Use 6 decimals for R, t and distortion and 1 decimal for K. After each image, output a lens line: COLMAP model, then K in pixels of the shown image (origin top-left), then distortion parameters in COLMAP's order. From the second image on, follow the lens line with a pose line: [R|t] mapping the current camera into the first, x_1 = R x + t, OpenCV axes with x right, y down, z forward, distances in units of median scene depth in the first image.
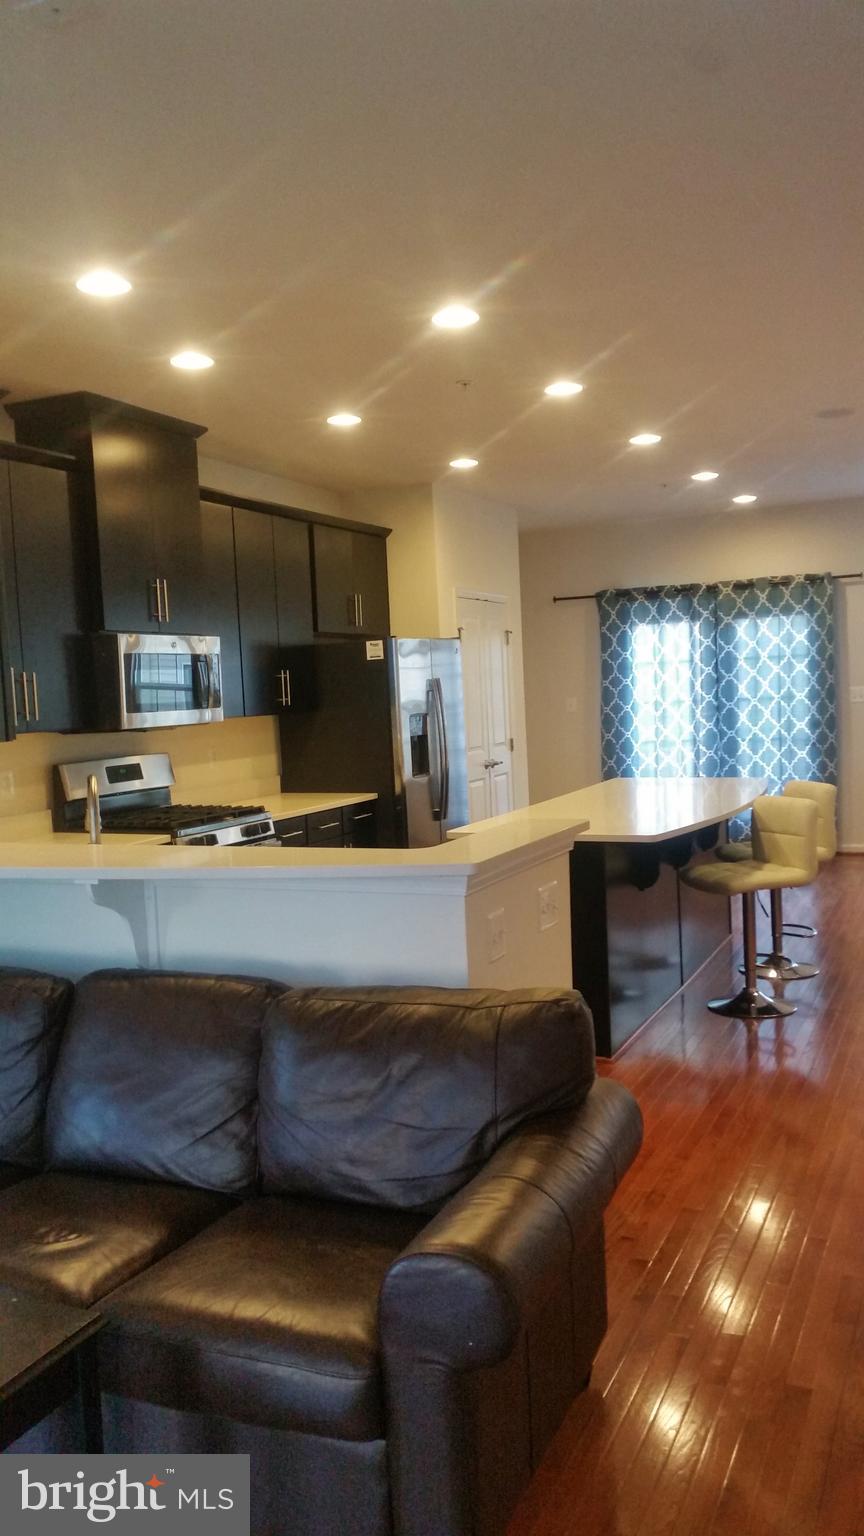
lens RADIAL K [[1180.7, 0, 432.0], [0, 1180.7, 768.0], [0, 0, 1]] dist [0.101829, 0.000008]
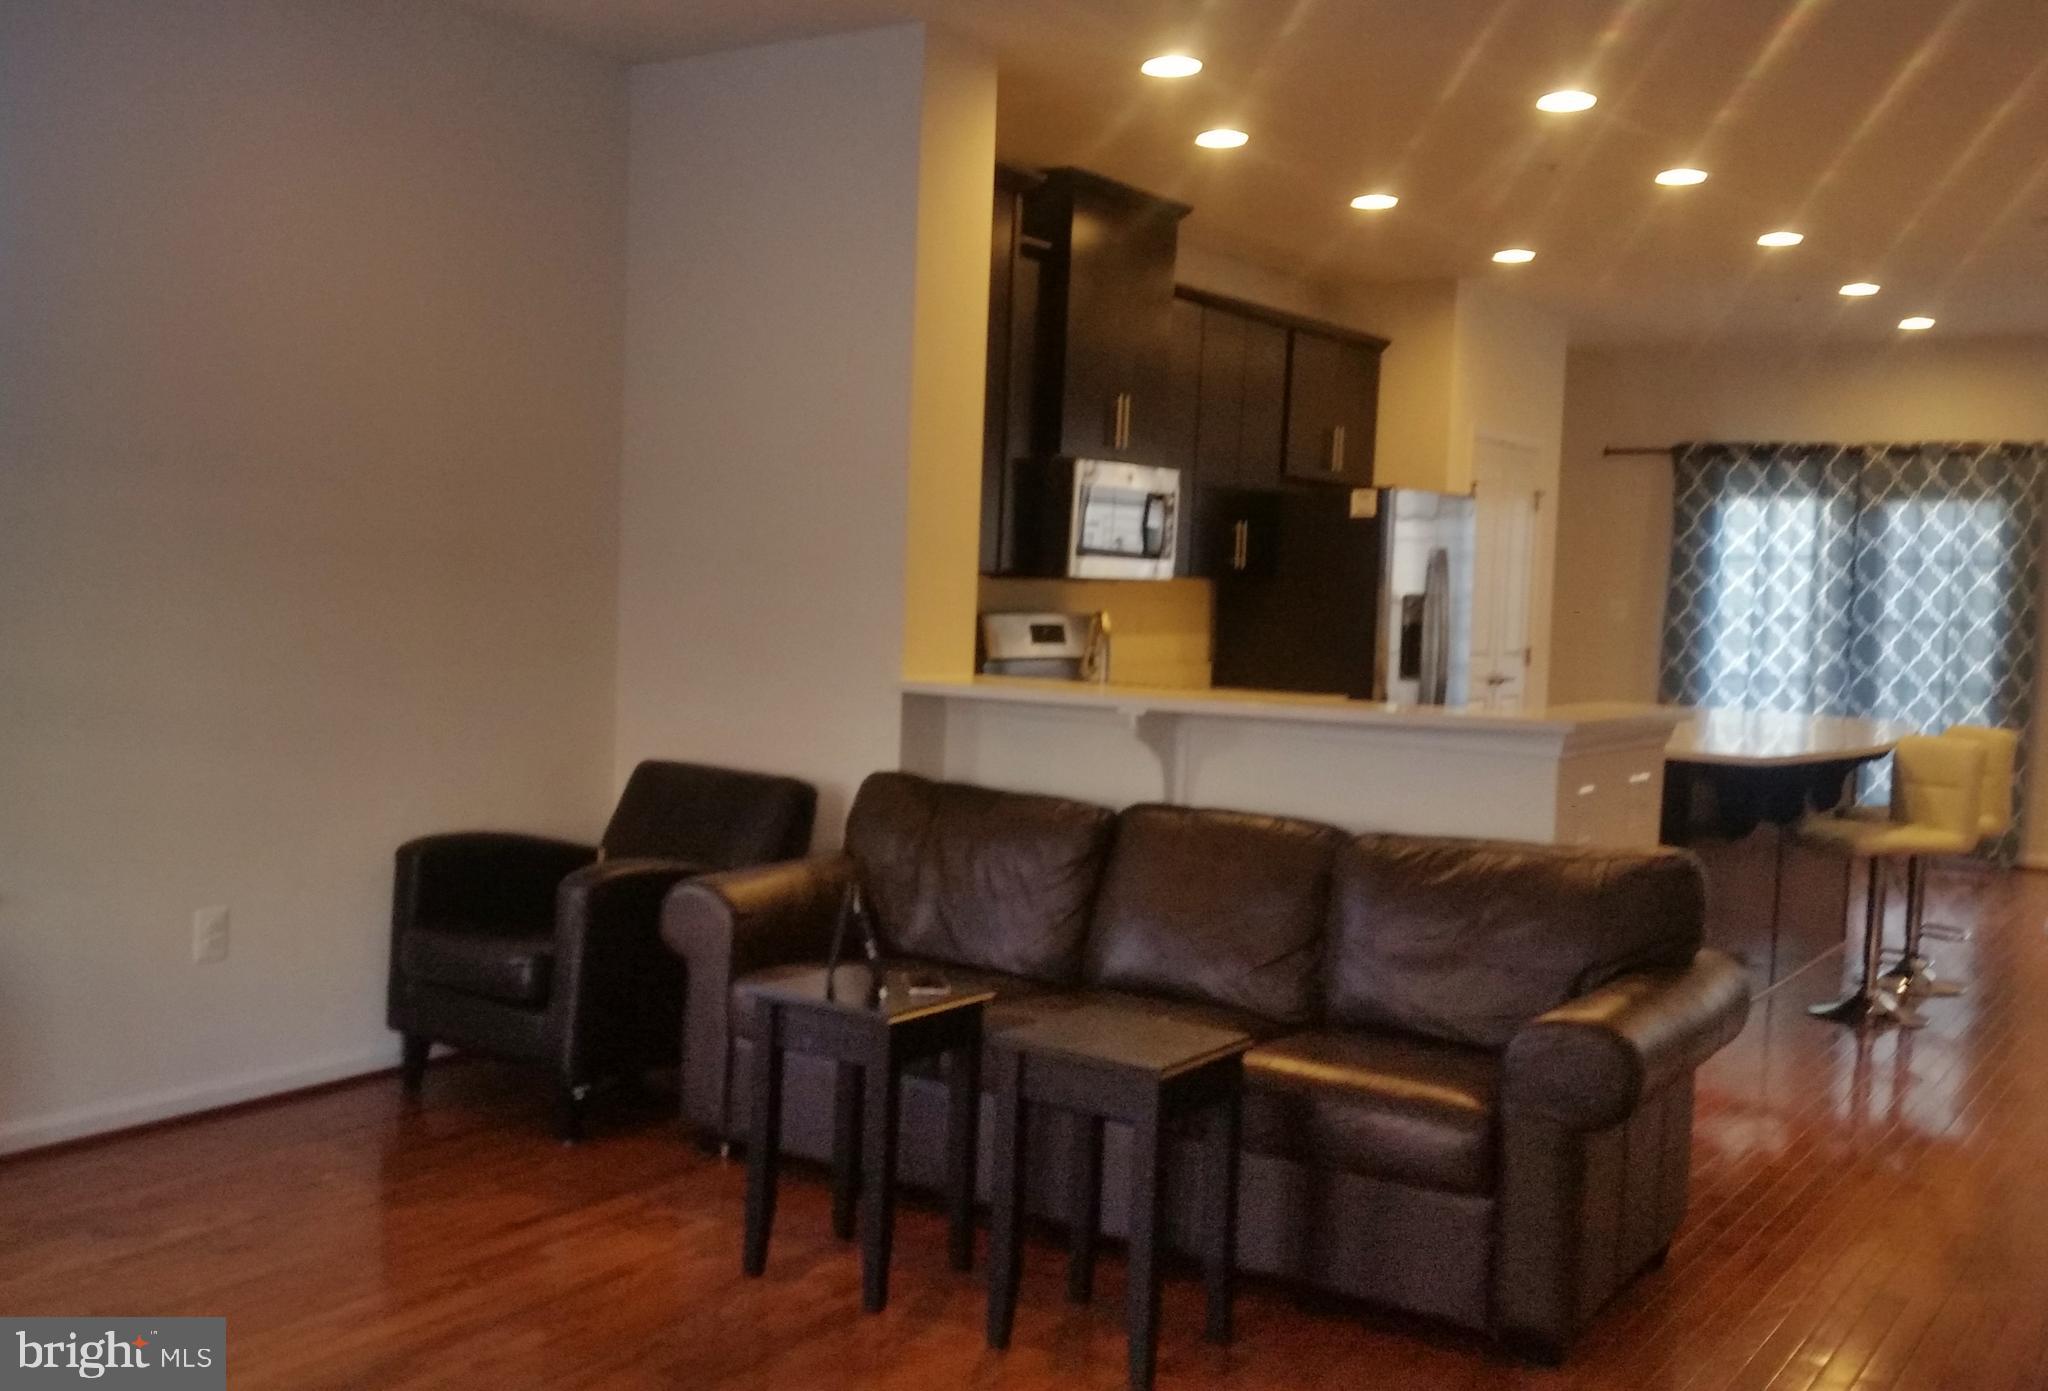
lens RADIAL K [[1950.7, 0, 881.4], [0, 1950.7, 689.1], [0, 0, 1]] dist [-0.007303, -0.081550]
pose [[0.971175, 0.089213, -0.221042, -0.052223], [-0.090754, 0.995868, 0.003194, 0.033293], [0.220414, 0.016958, 0.975259, -0.212489]]
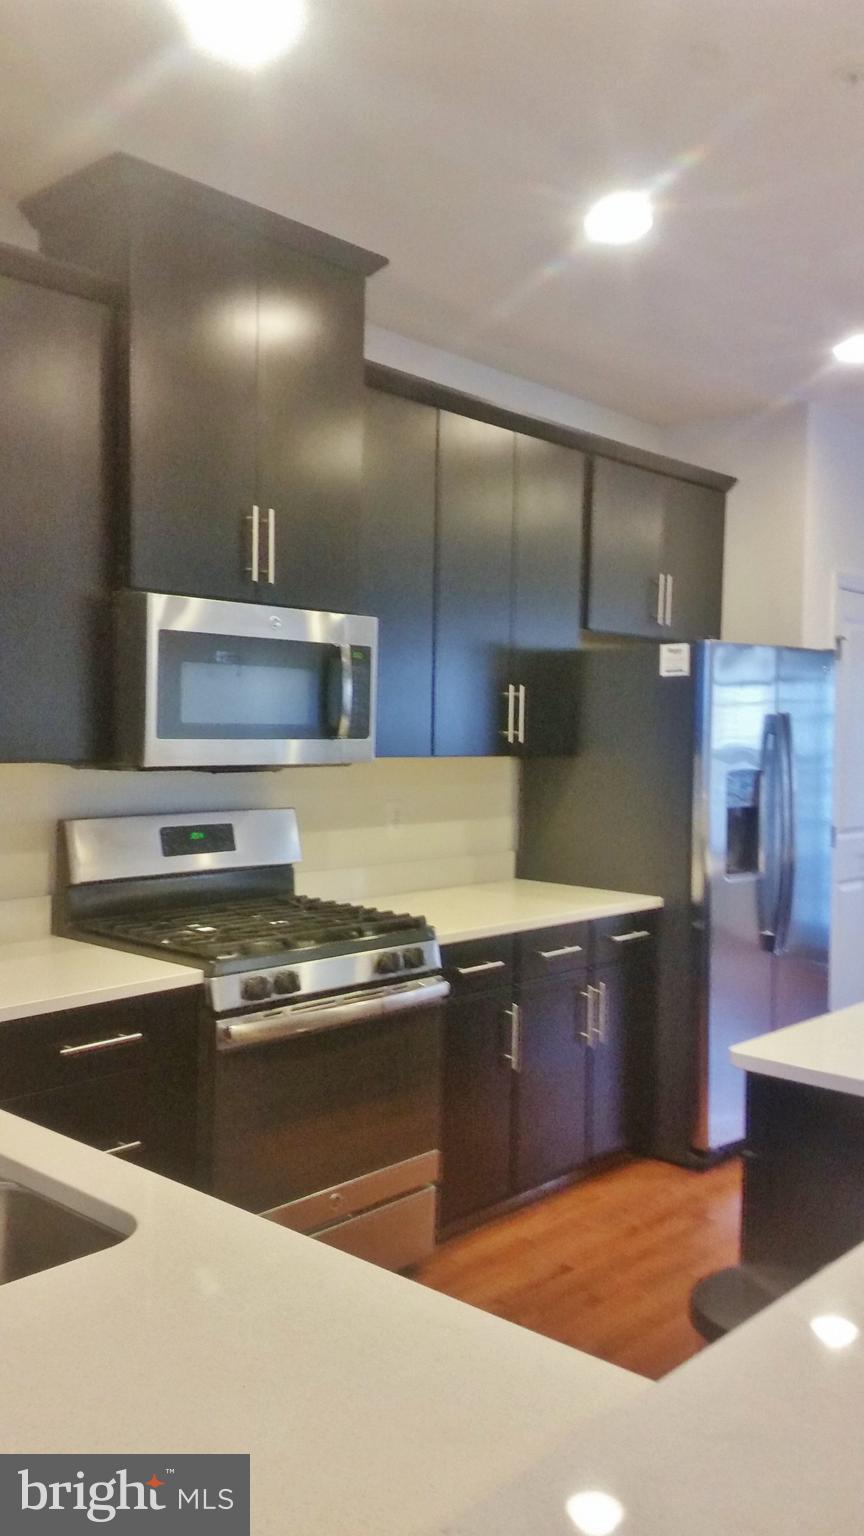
lens RADIAL K [[1261.5, 0, 432.0], [0, 1261.5, 768.0], [0, 0, 1]] dist [0.051127, -0.000281]
pose [[0.950636, 0.069943, -0.302324, 0.027636], [-0.079755, 0.996610, -0.020214, -0.019446], [0.299886, 0.043328, 0.952991, 0.306667]]
